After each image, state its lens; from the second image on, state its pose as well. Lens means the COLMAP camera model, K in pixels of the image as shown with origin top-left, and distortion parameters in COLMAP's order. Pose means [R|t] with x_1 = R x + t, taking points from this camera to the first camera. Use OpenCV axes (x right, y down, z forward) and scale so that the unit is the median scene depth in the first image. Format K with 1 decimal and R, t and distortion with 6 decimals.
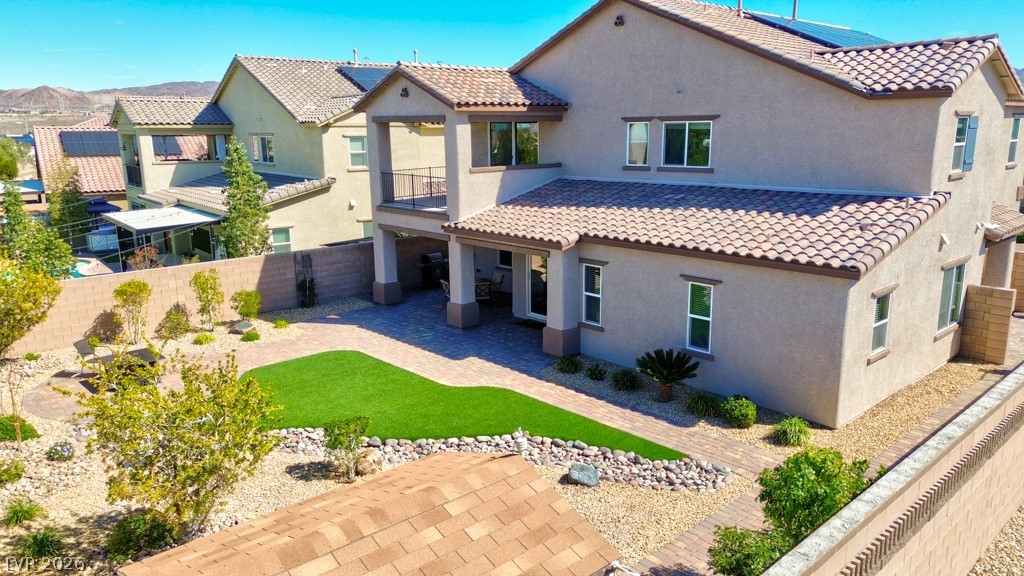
lens RADIAL K [[724.3, 0, 514.9], [0, 724.3, 288.1], [0, 0, 1]] dist [0.078441, -0.073317]
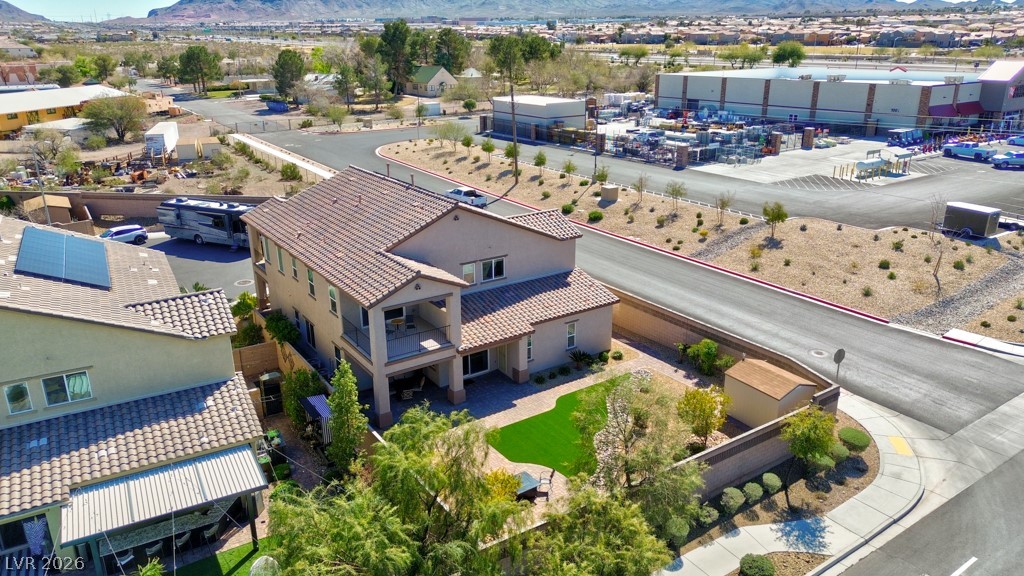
lens RADIAL K [[724.3, 0, 515.4], [0, 724.3, 285.8], [0, 0, 1]] dist [0.078441, -0.073317]
pose [[0.154160, -0.313679, 0.936931, -1.951966], [0.219879, 0.935379, 0.276981, -0.805692], [-0.963269, 0.163312, 0.213170, 0.548779]]
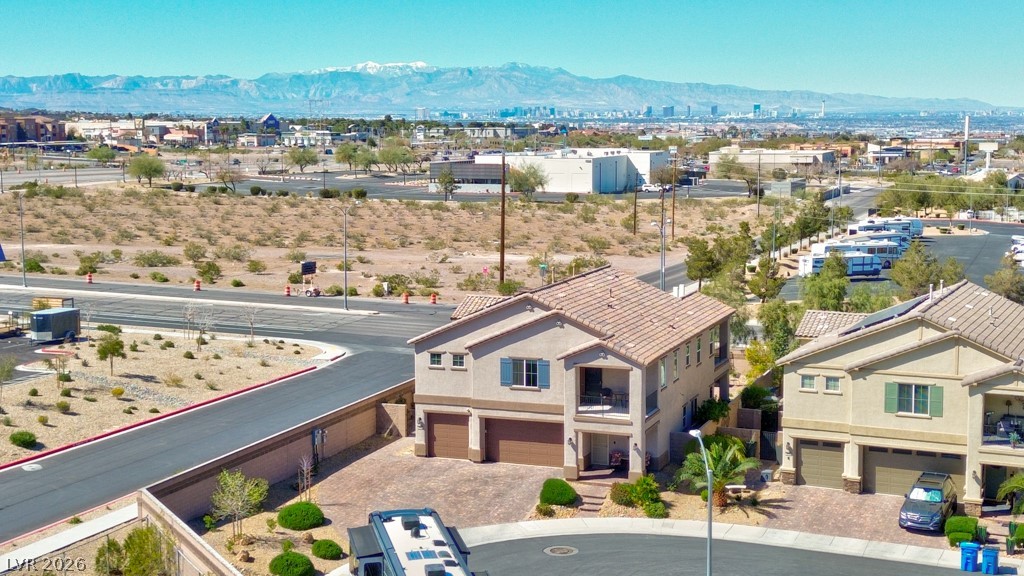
lens RADIAL K [[1447.4, 0, 531.6], [0, 1447.4, 287.5], [0, 0, 1]] dist [0.084737, 0.000000]
pose [[-0.888995, 0.064589, -0.453340, 2.730422], [-0.089184, 0.946623, 0.309758, -1.958365], [0.449149, 0.315804, -0.835783, 5.332361]]
